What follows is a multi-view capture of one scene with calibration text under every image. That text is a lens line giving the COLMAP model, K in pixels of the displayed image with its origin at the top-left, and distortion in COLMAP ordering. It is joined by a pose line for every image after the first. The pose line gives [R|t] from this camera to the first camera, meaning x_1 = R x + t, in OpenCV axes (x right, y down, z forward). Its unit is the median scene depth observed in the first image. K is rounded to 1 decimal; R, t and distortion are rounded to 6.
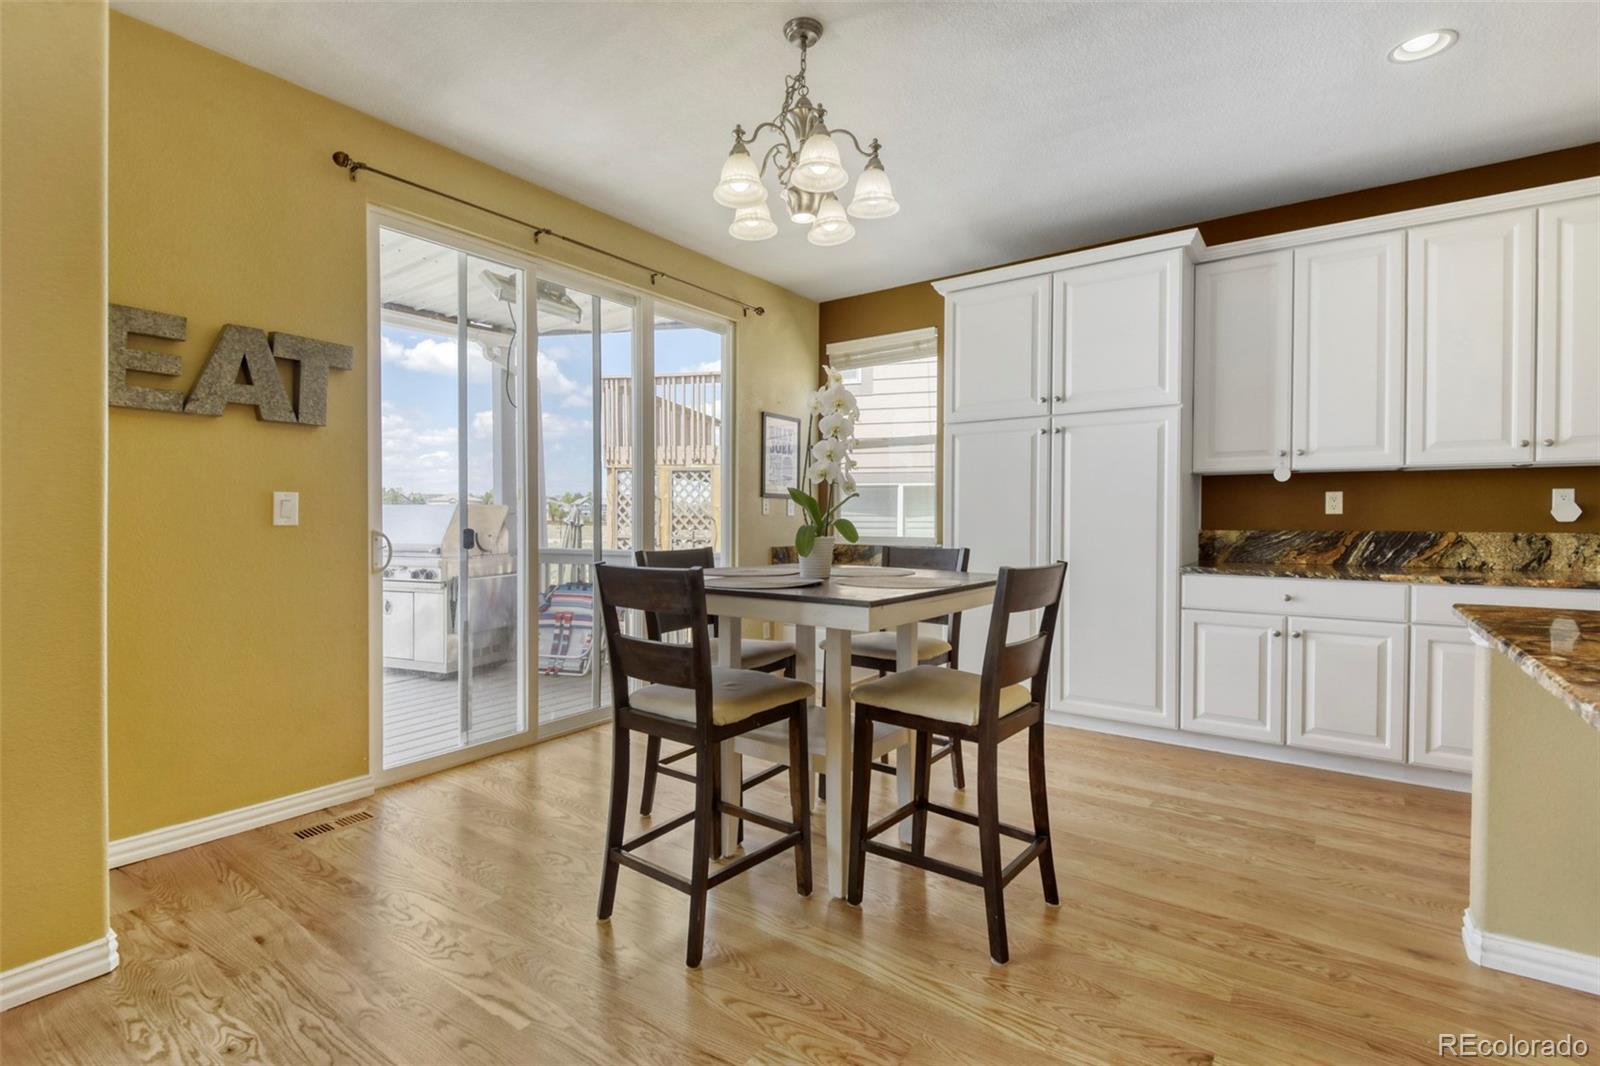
lens RADIAL K [[740.1, 0, 784.3], [0, 740.1, 525.0], [0, 0, 1]] dist [0.016345, -0.011971]
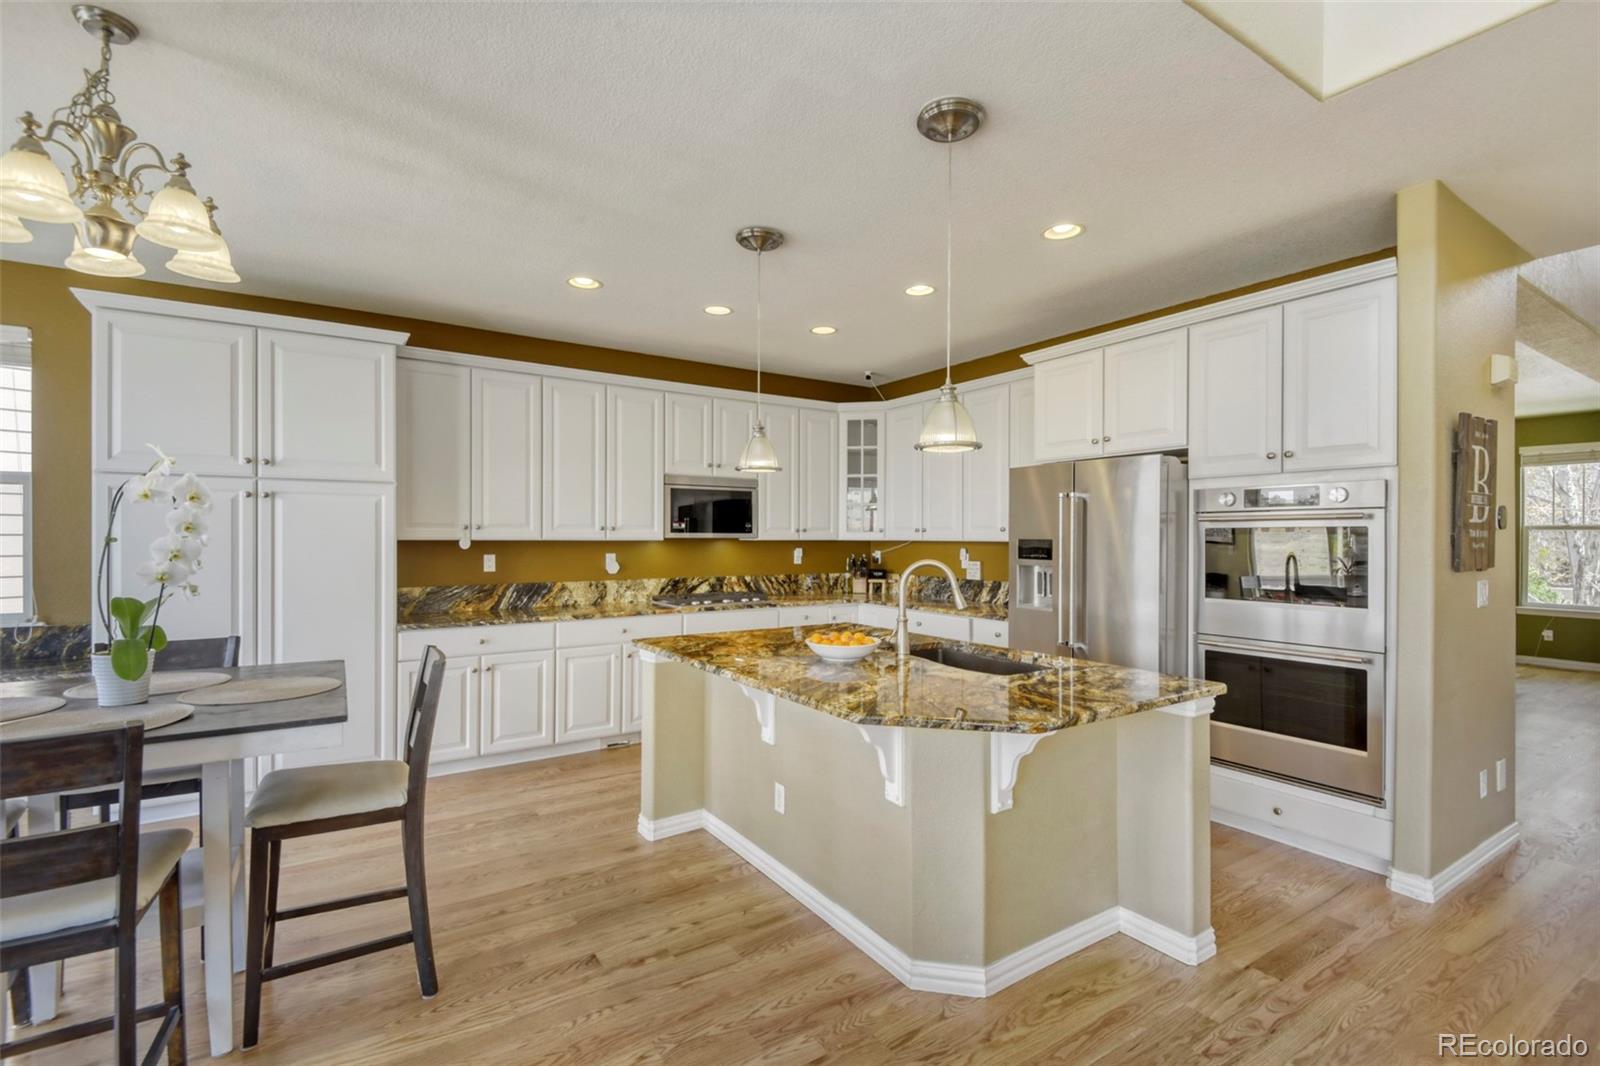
lens RADIAL K [[740.1, 0, 821.6], [0, 740.1, 541.5], [0, 0, 1]] dist [0.016345, -0.011971]
pose [[0.327628, -0.005821, 0.944789, -0.391979], [0.010081, 0.999946, 0.002665, -0.082202], [-0.944753, 0.008651, 0.327669, 0.014188]]
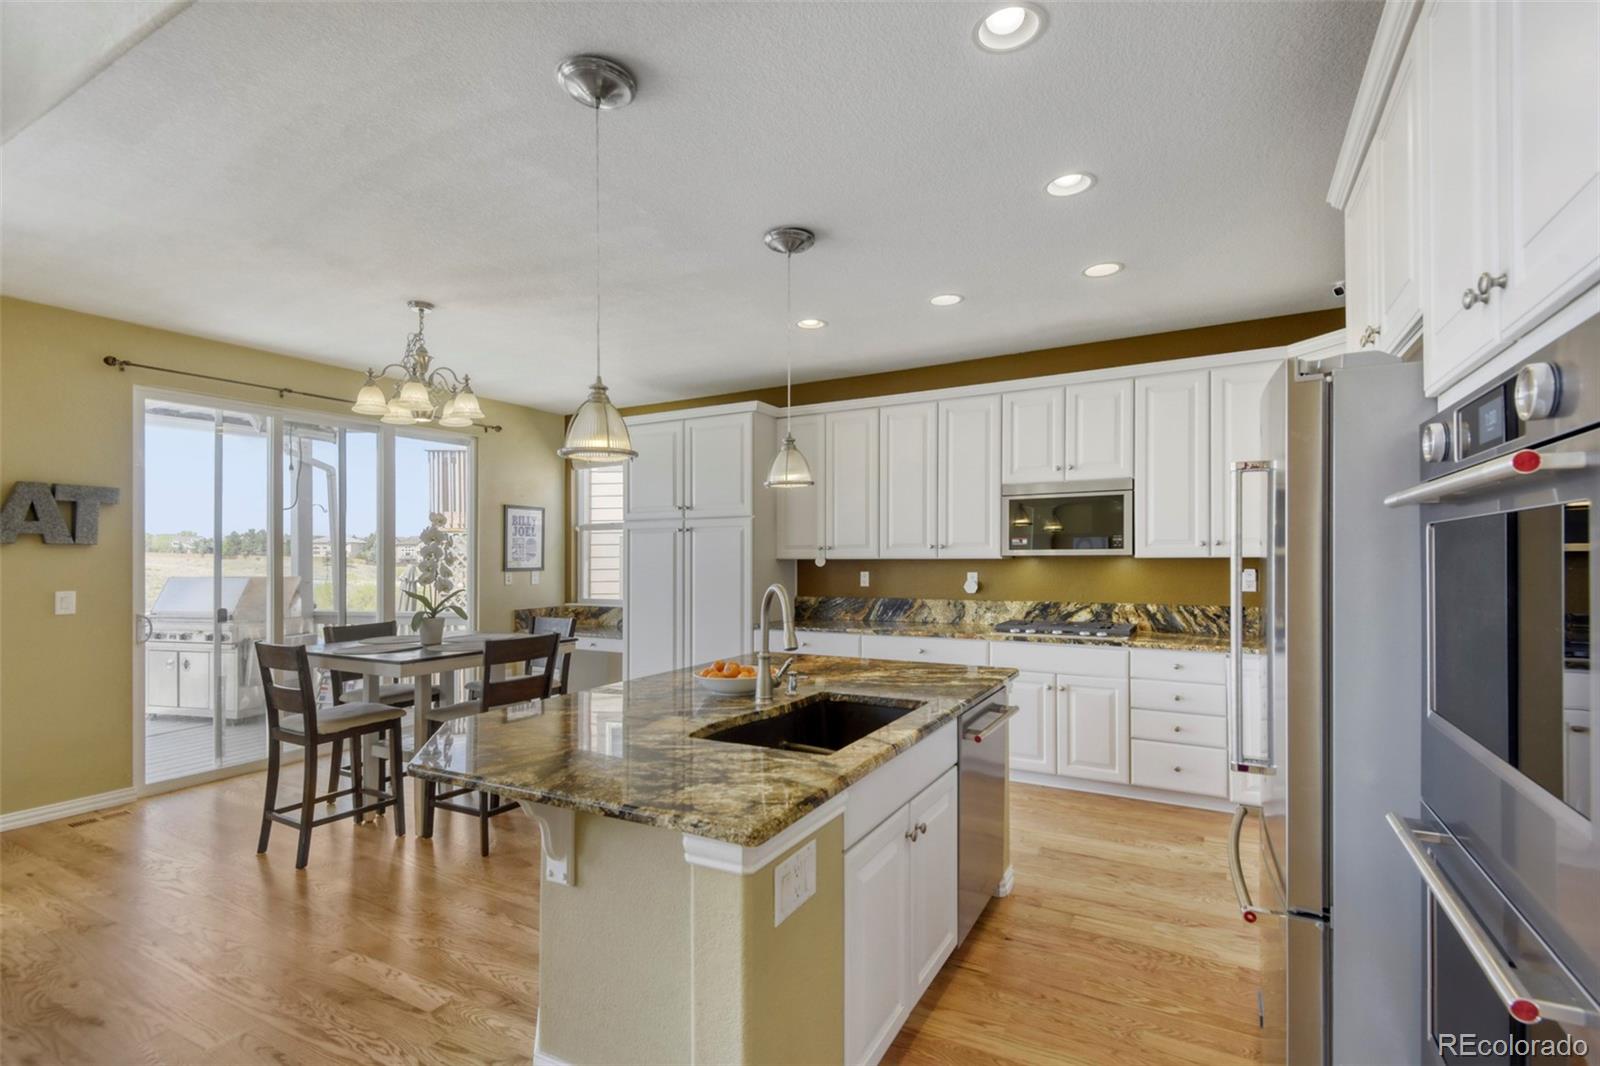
lens RADIAL K [[740.1, 0, 798.5], [0, 740.1, 549.6], [0, 0, 1]] dist [0.016345, -0.011971]
pose [[0.990742, -0.006854, 0.135584, 0.506075], [0.009464, 0.999782, -0.018615, -0.078472], [-0.135427, 0.019725, 0.990591, -0.580172]]
